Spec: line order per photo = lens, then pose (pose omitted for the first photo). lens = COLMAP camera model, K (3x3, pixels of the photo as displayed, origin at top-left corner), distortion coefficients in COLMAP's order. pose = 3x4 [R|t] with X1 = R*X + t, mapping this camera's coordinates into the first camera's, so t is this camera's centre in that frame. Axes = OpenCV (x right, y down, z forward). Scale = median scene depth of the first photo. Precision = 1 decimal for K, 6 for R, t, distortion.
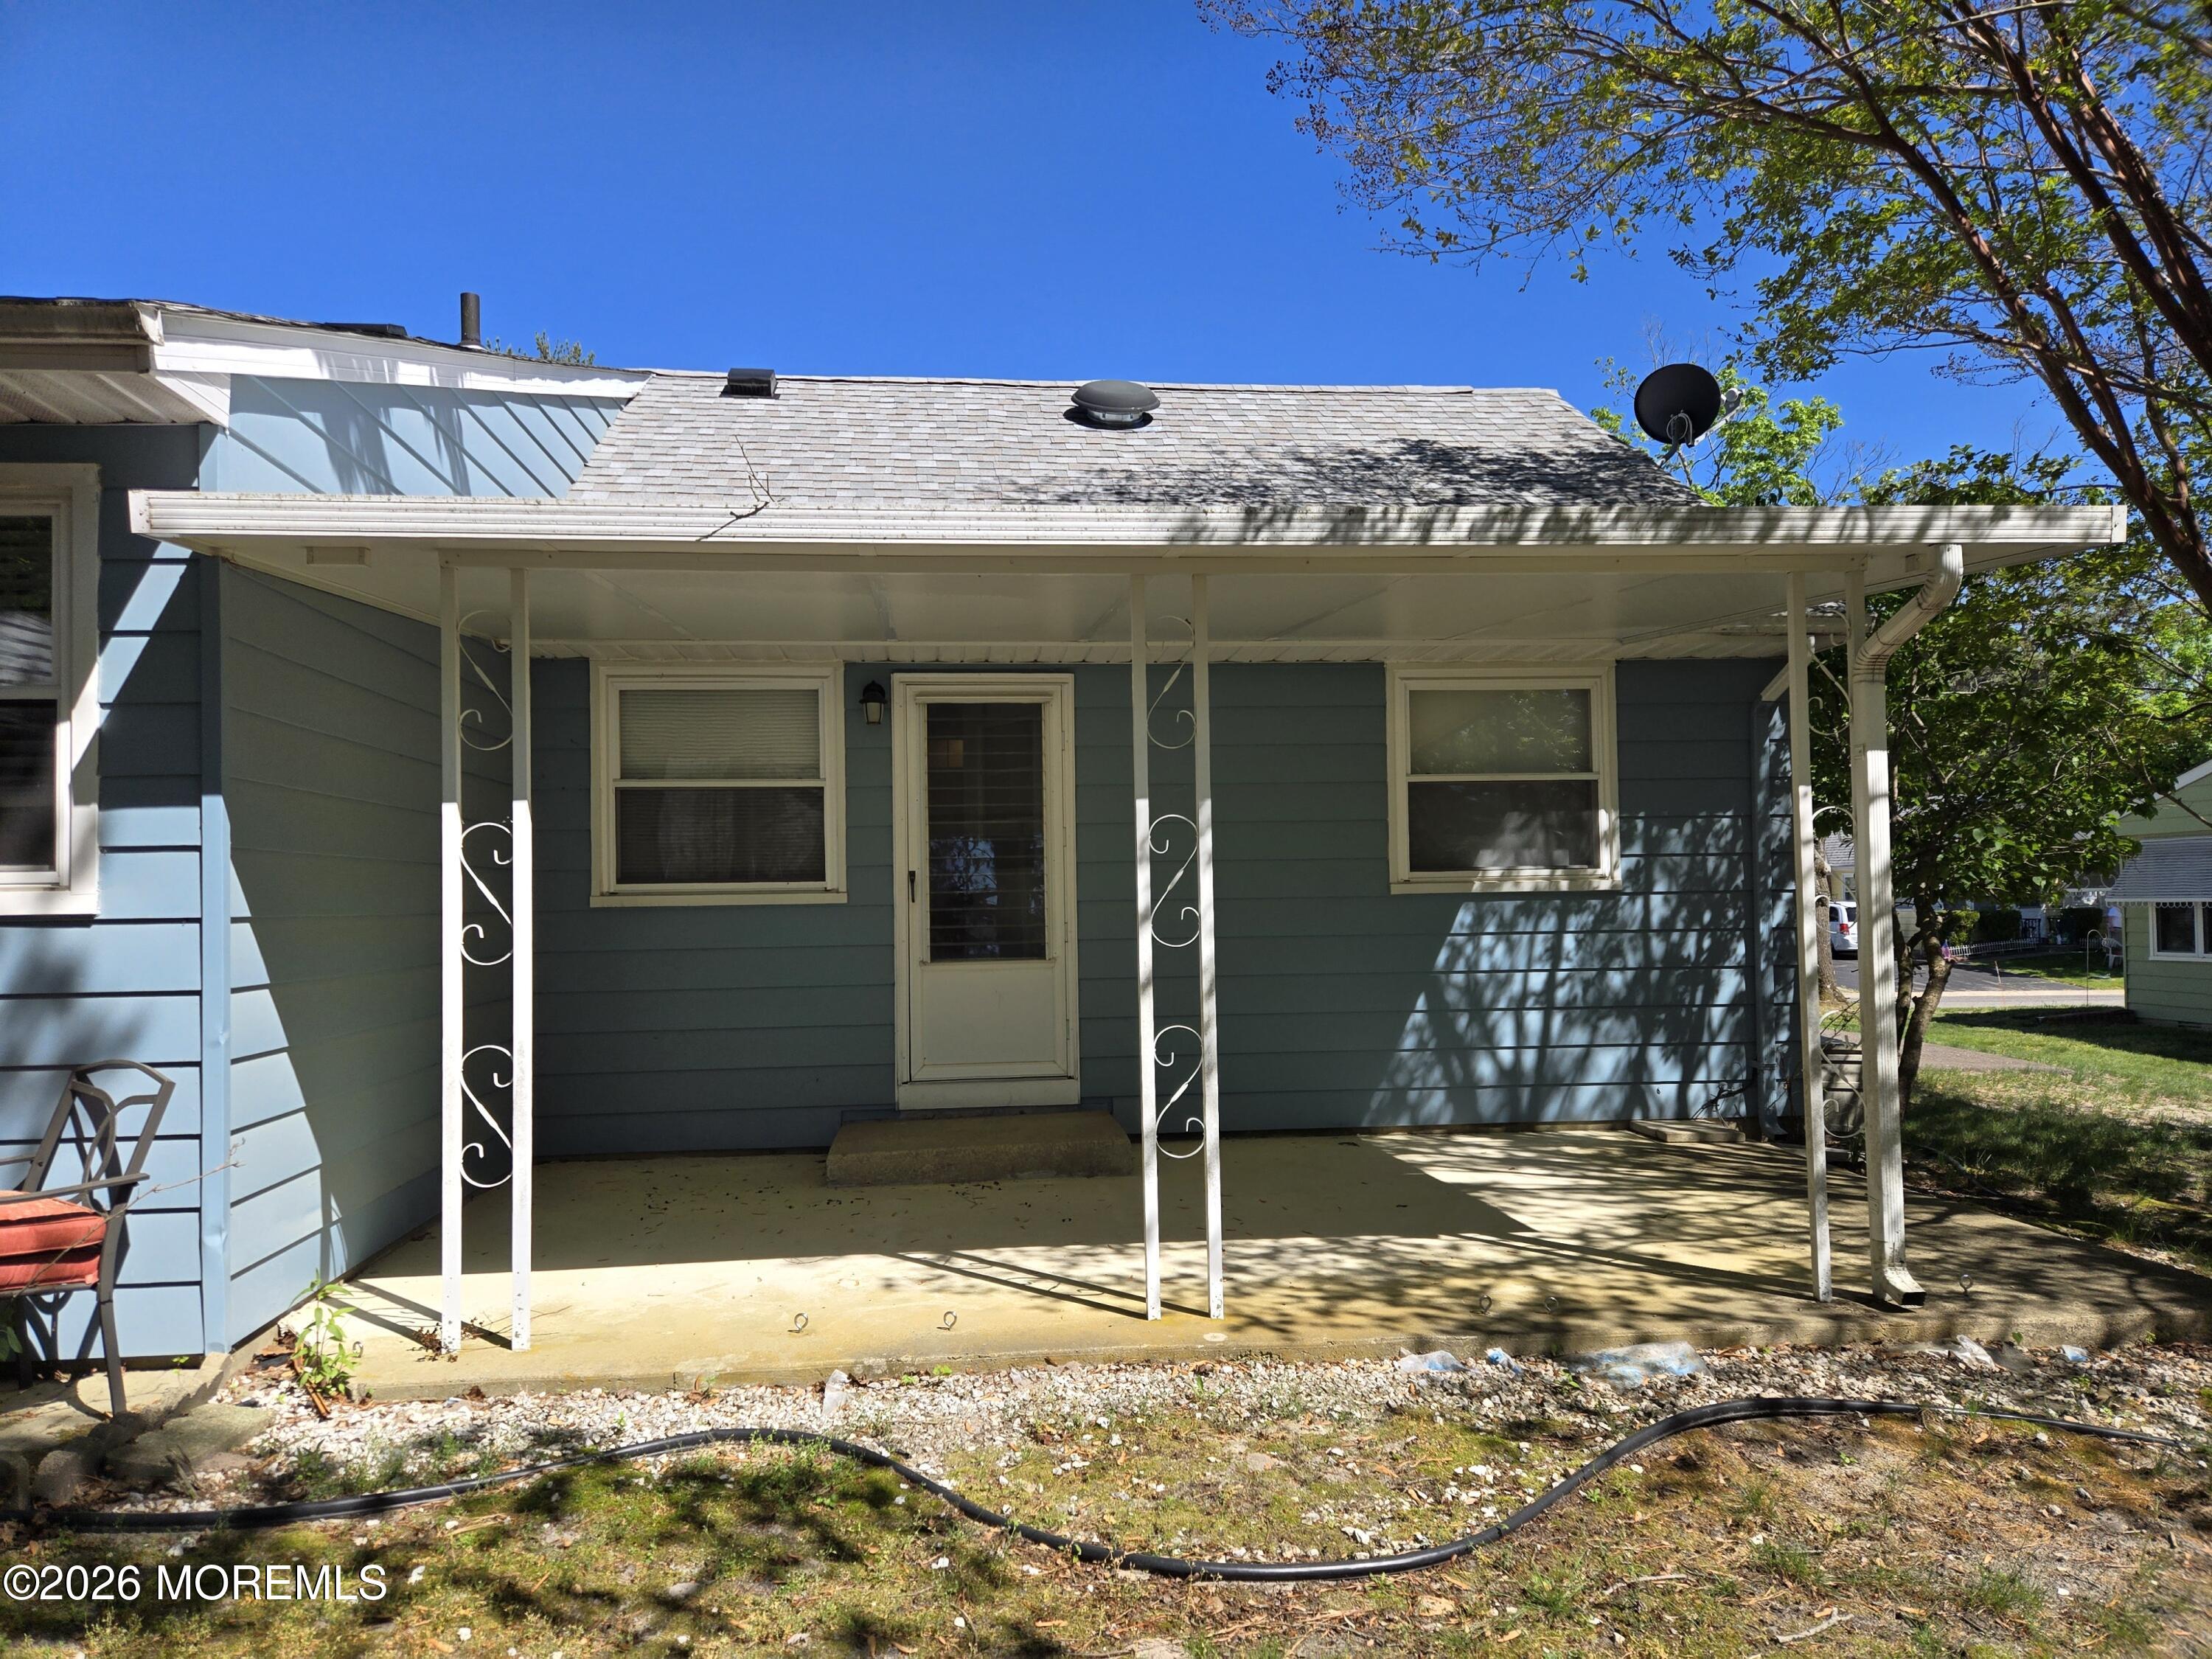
lens RADIAL K [[1480.4, 0, 1084.7], [0, 1480.4, 847.2], [0, 0, 1]] dist [0.052755, -0.034652]
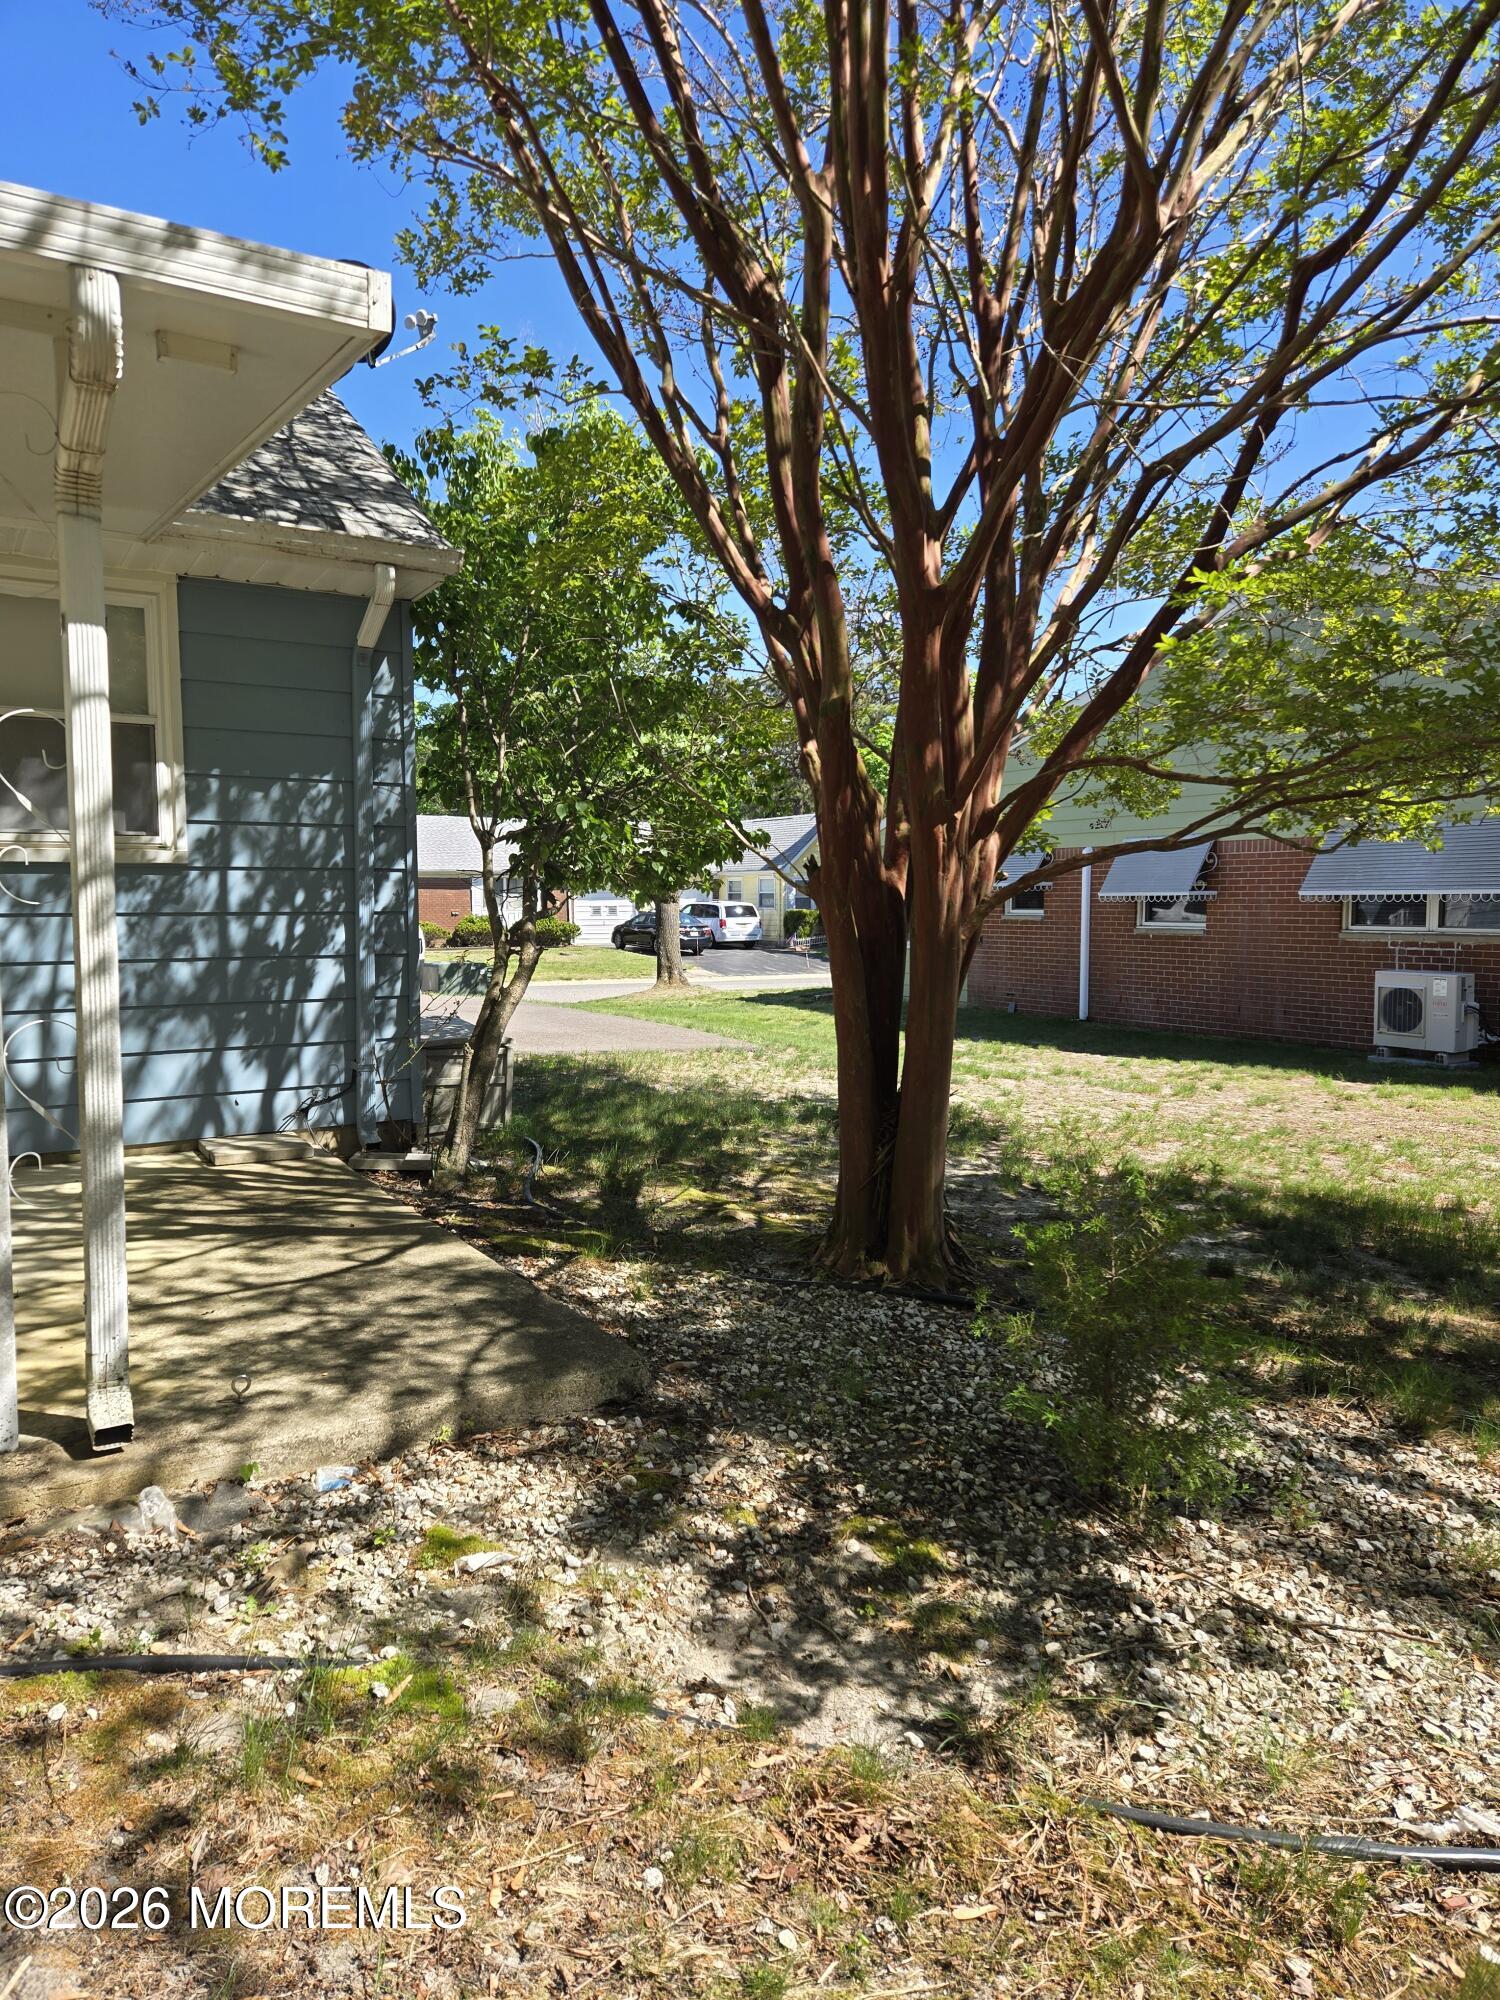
lens RADIAL K [[1338.5, 0, 745.9], [0, 1338.5, 978.7], [0, 0, 1]] dist [0.052755, -0.034652]
pose [[0.898340, -0.011950, 0.439138, 0.481721], [-0.030385, 0.995546, 0.089249, 0.025360], [-0.438249, -0.093519, 0.893976, 0.302266]]
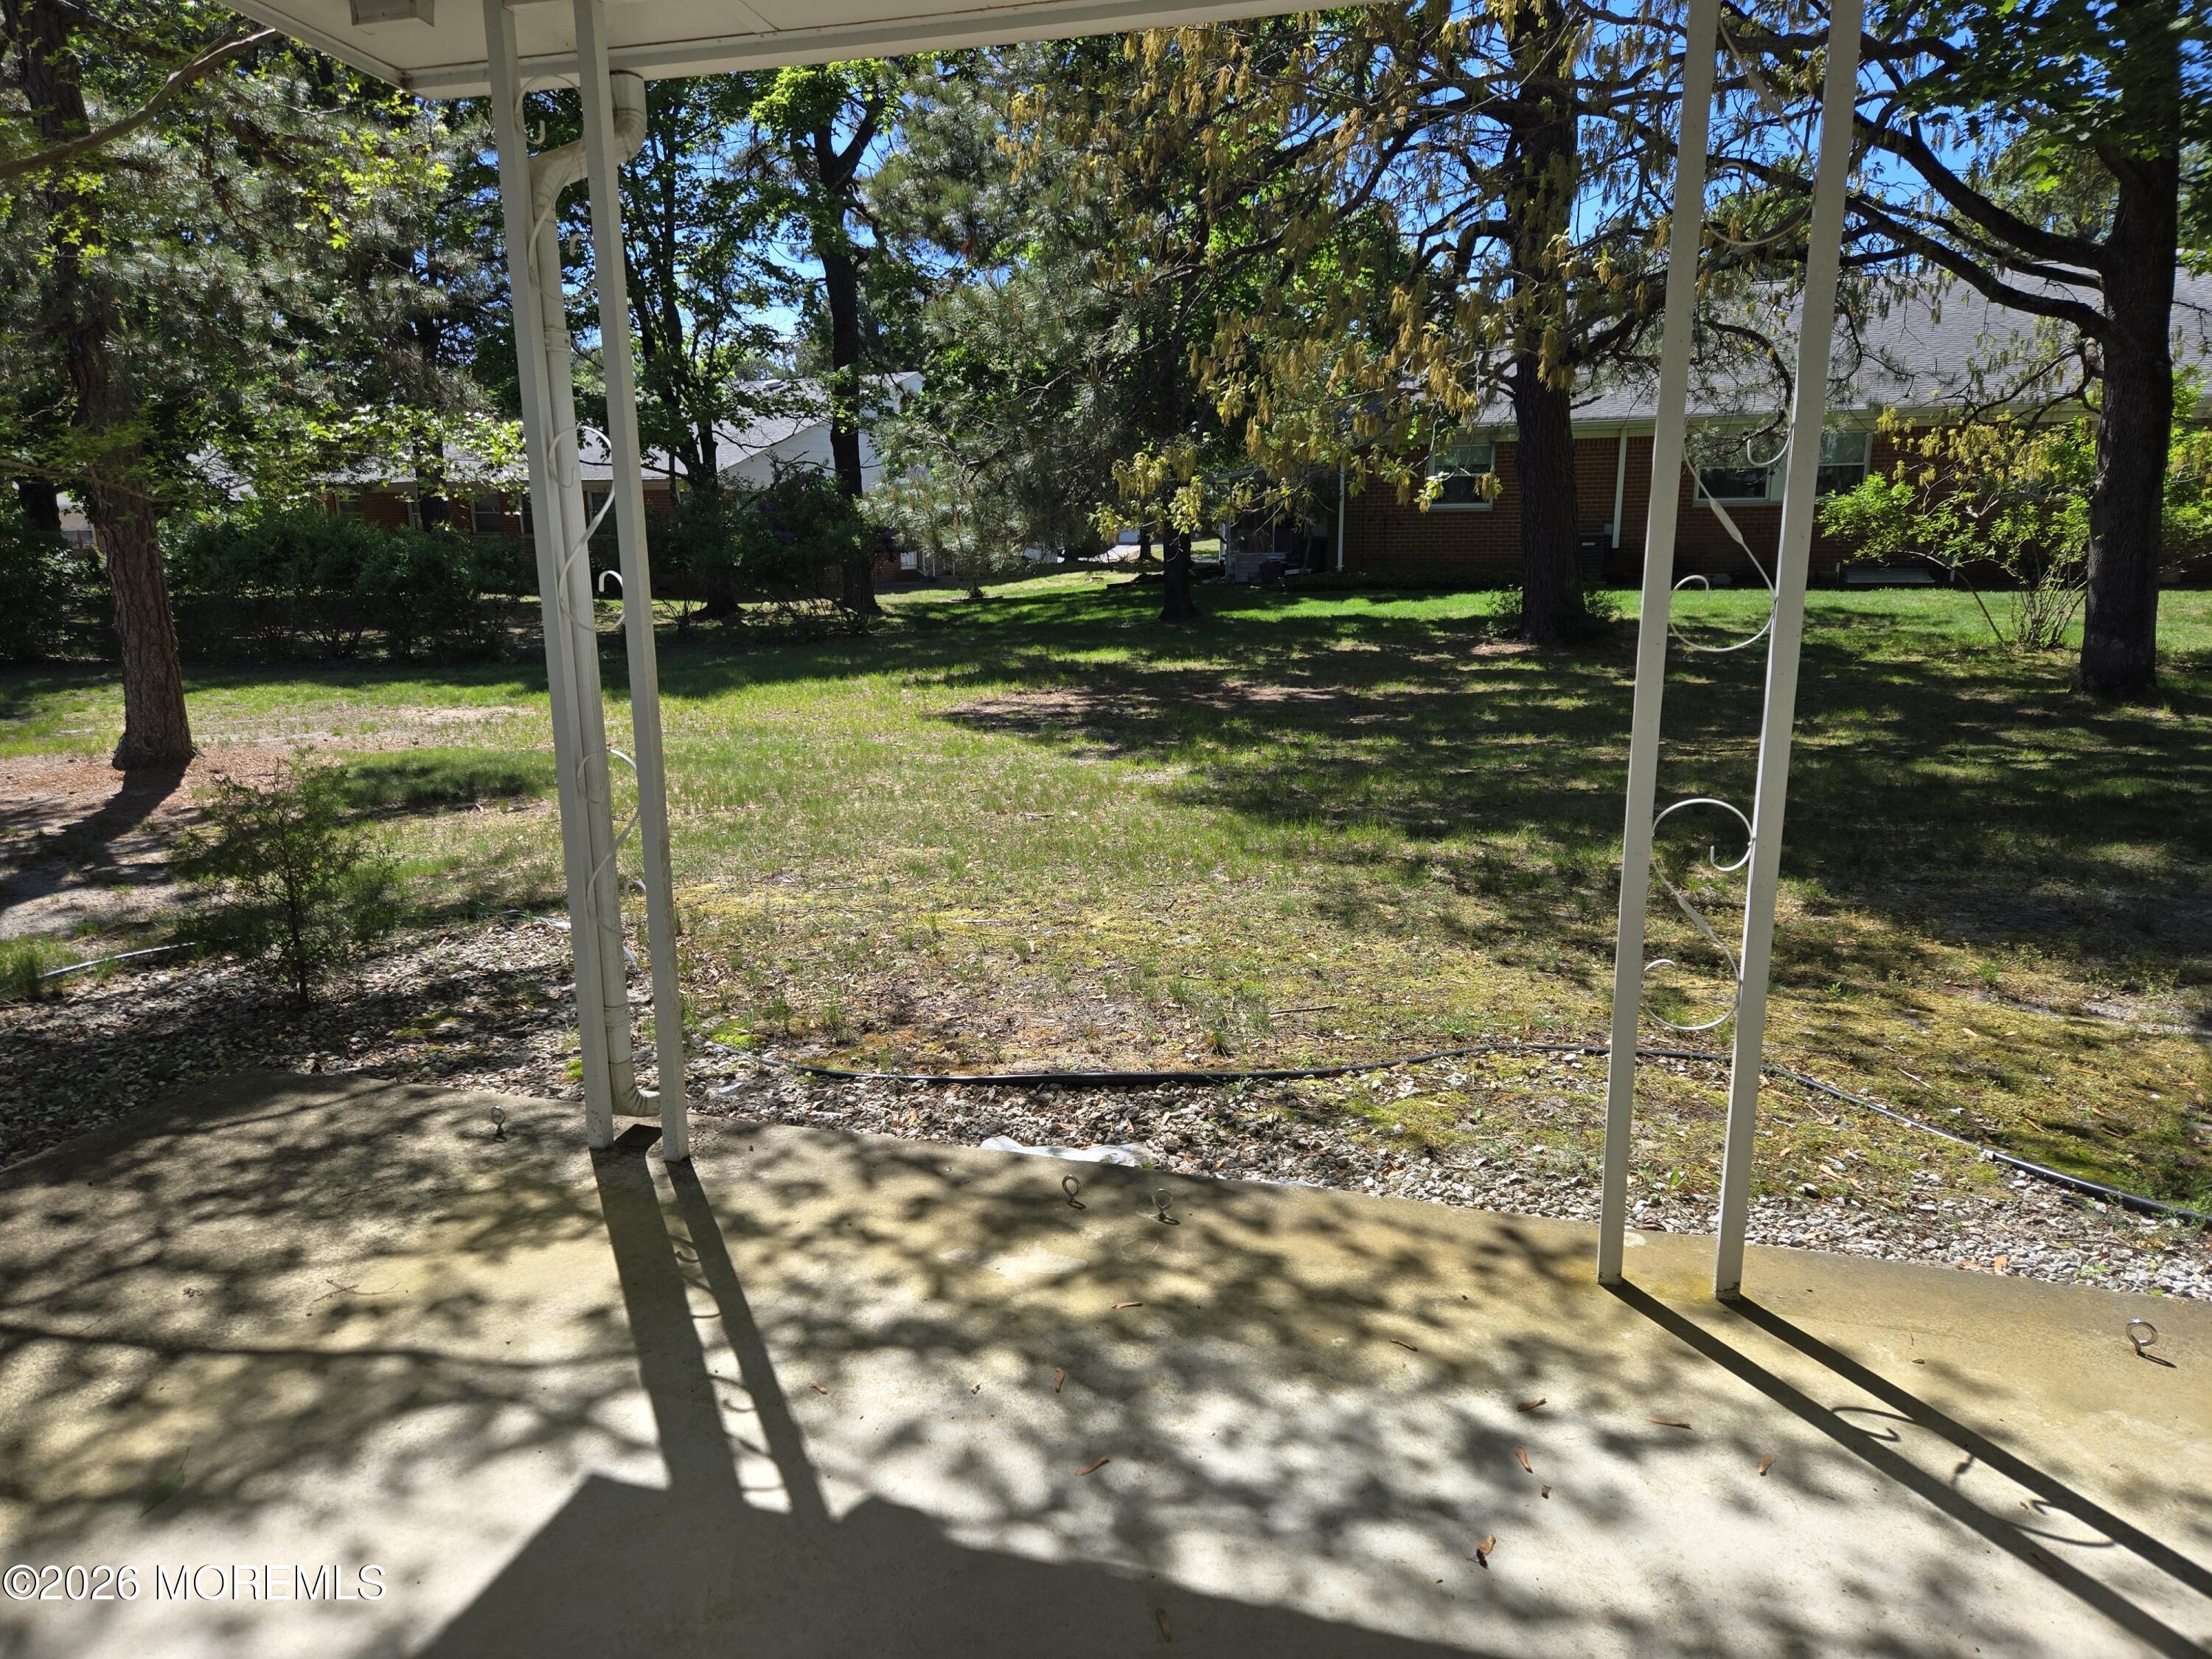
lens RADIAL K [[1480.4, 0, 1093.0], [0, 1480.4, 830.2], [0, 0, 1]] dist [0.052755, -0.034652]
pose [[-0.921561, -0.053662, 0.384508, 0.051753], [0.013649, 0.985311, 0.170221, 0.034338], [-0.387994, 0.162117, -0.907292, 1.404505]]
